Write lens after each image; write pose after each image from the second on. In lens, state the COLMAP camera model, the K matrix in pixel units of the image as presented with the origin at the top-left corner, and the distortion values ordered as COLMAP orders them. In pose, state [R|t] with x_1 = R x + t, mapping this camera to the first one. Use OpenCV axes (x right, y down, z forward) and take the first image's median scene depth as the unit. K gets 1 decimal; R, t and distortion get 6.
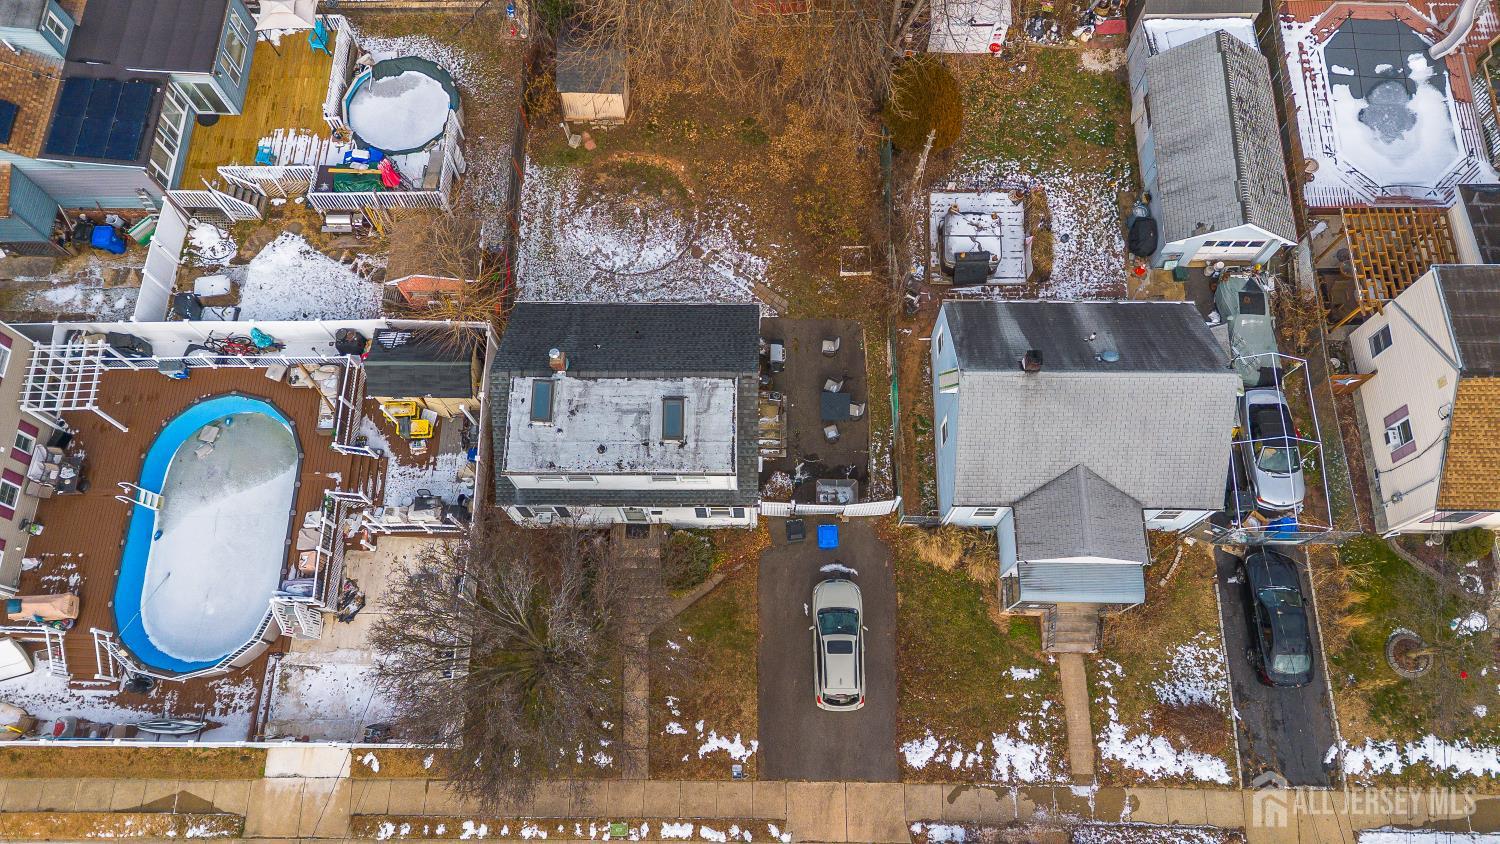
lens RADIAL K [[1059.1, 0, 749.8], [0, 1059.1, 420.8], [0, 0, 1]] dist [0.049709, -0.052814]
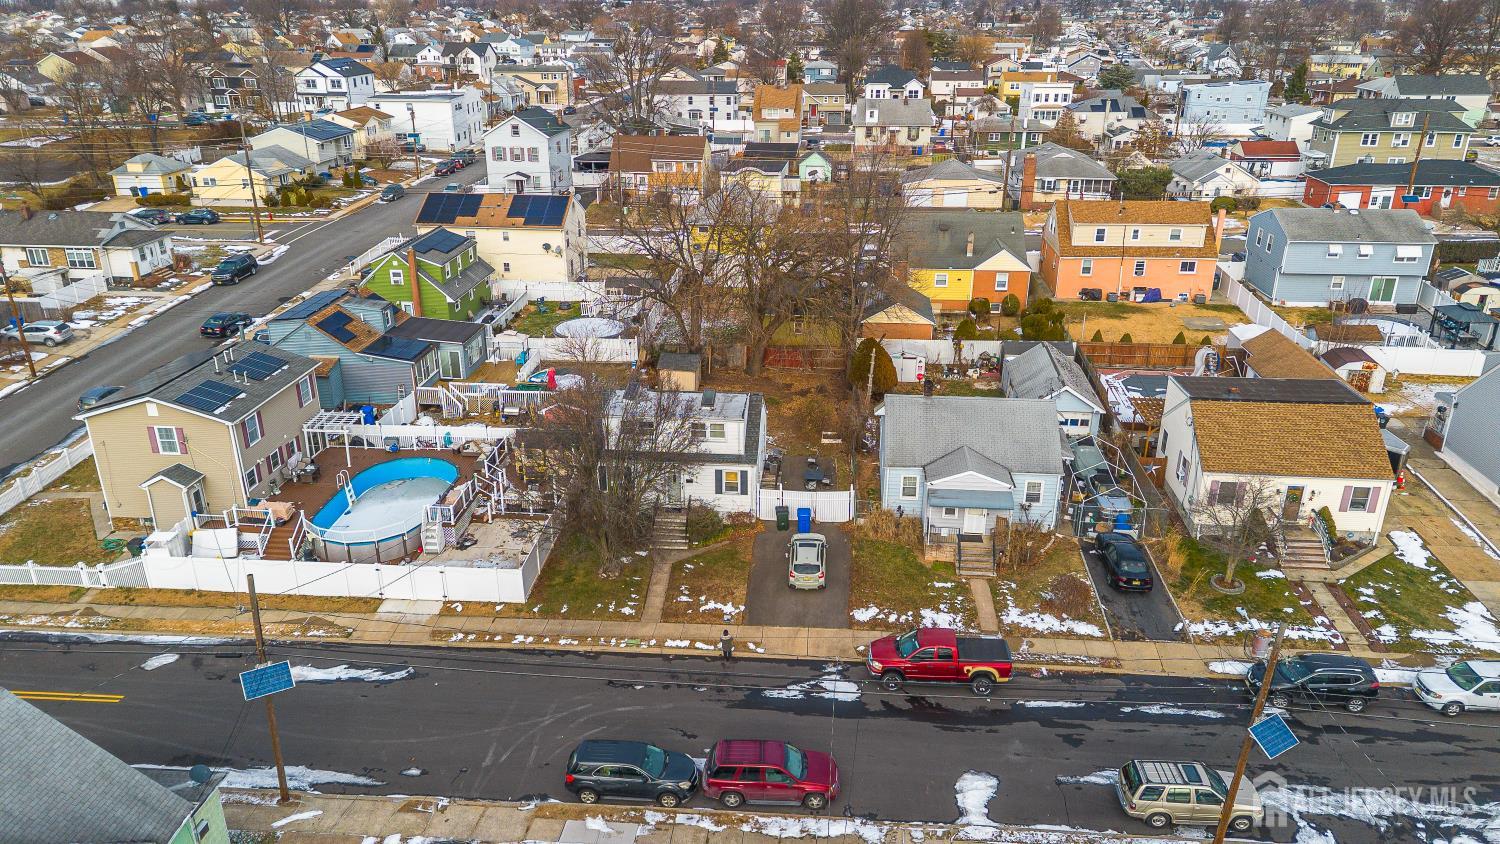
lens RADIAL K [[1059.1, 0, 754.9], [0, 1059.1, 409.9], [0, 0, 1]] dist [0.049709, -0.052814]
pose [[0.997314, 0.039087, -0.061950, 0.091425], [-0.072263, 0.663371, -0.744793, 1.105188], [0.011984, 0.747269, 0.664414, -0.071241]]
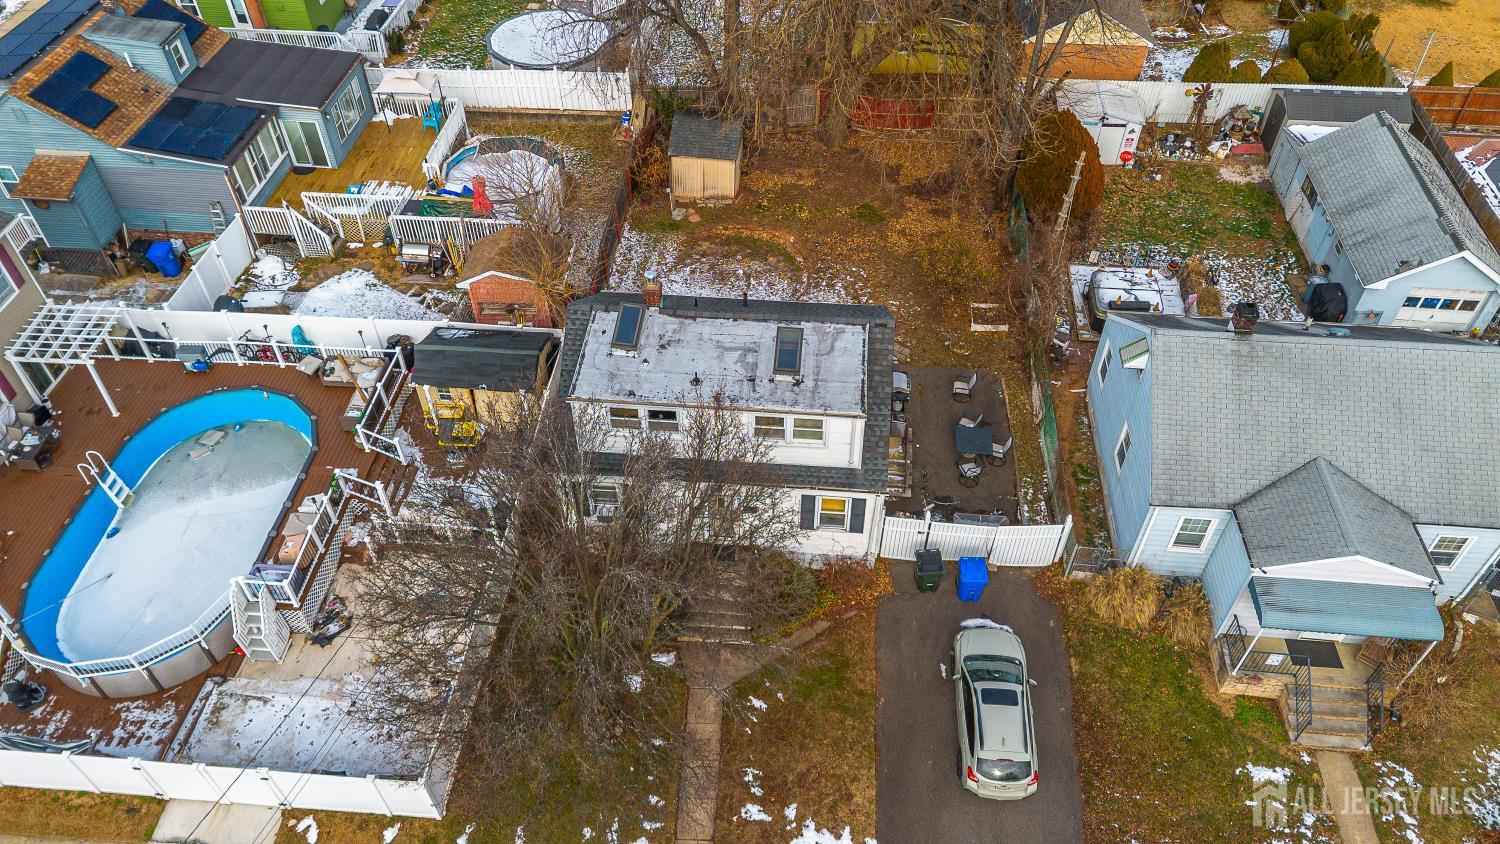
lens RADIAL K [[1059.1, 0, 746.9], [0, 1059.1, 420.1], [0, 0, 1]] dist [0.049709, -0.052814]
pose [[0.996948, 0.059556, -0.050483, -0.054629], [-0.075239, 0.905522, -0.417576, 0.340184], [0.020844, 0.420099, 0.907239, 0.269792]]
